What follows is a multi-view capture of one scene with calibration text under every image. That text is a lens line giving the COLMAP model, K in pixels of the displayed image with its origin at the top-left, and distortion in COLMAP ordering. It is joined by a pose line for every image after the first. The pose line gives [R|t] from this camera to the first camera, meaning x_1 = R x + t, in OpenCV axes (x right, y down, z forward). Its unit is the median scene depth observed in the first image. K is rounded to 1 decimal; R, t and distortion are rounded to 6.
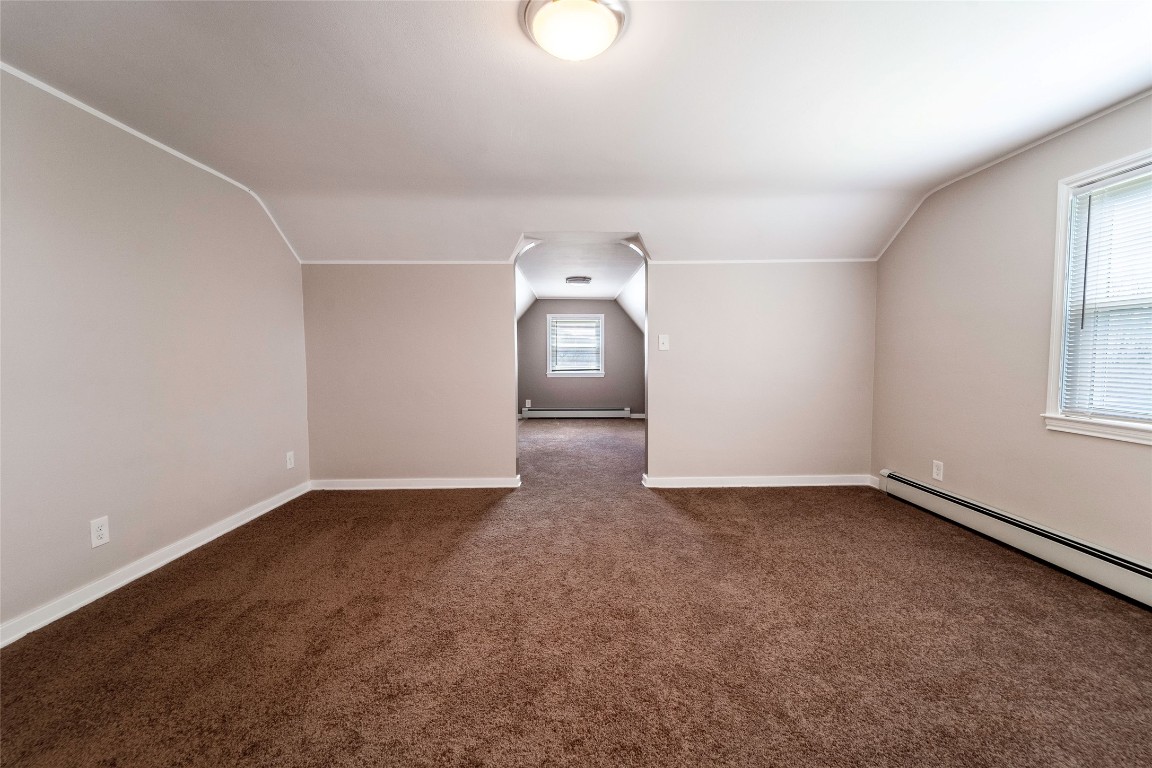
lens RADIAL K [[462.1, 0, 576.0], [0, 462.1, 384.0], [0, 0, 1]] dist [0.001681, -0.000002]
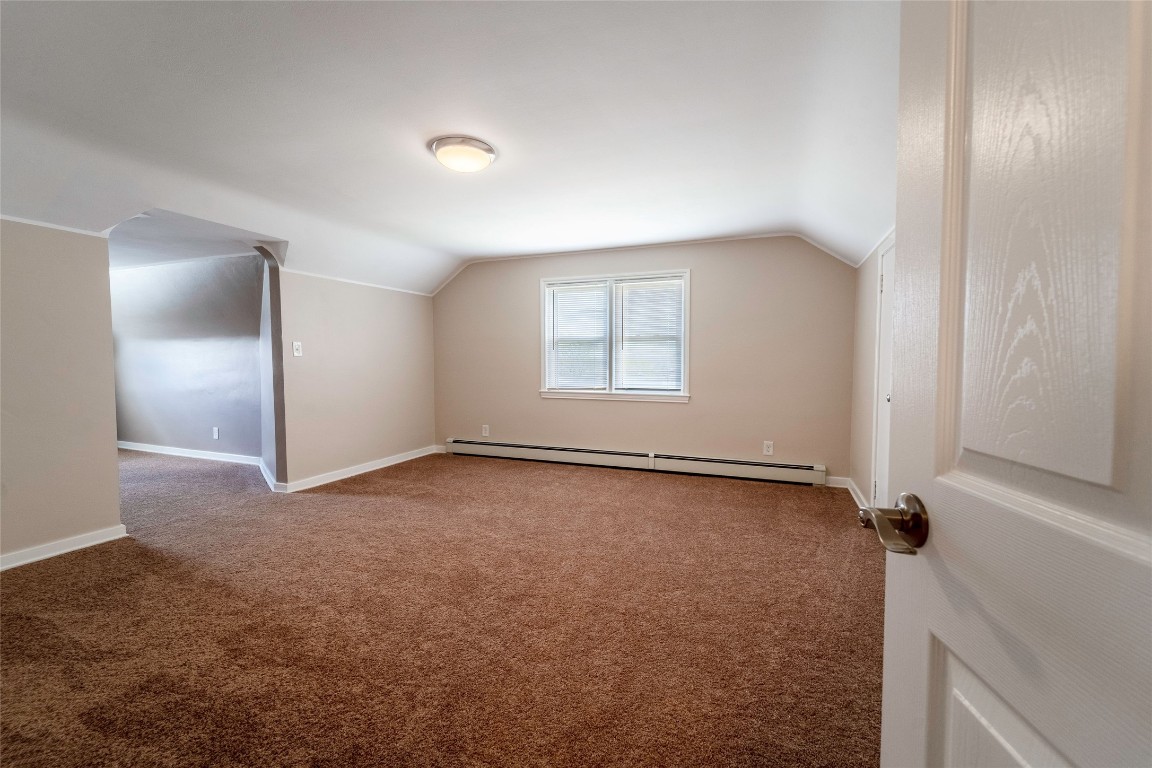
lens RADIAL K [[472.0, 0, 576.0], [0, 472.0, 384.0], [0, 0, 1]] dist [0.001608, 0.000000]
pose [[0.397623, -0.041277, 0.916620, -0.724669], [0.056285, 0.998204, 0.020535, 0.002334], [-0.915821, 0.043427, 0.399232, 0.016634]]
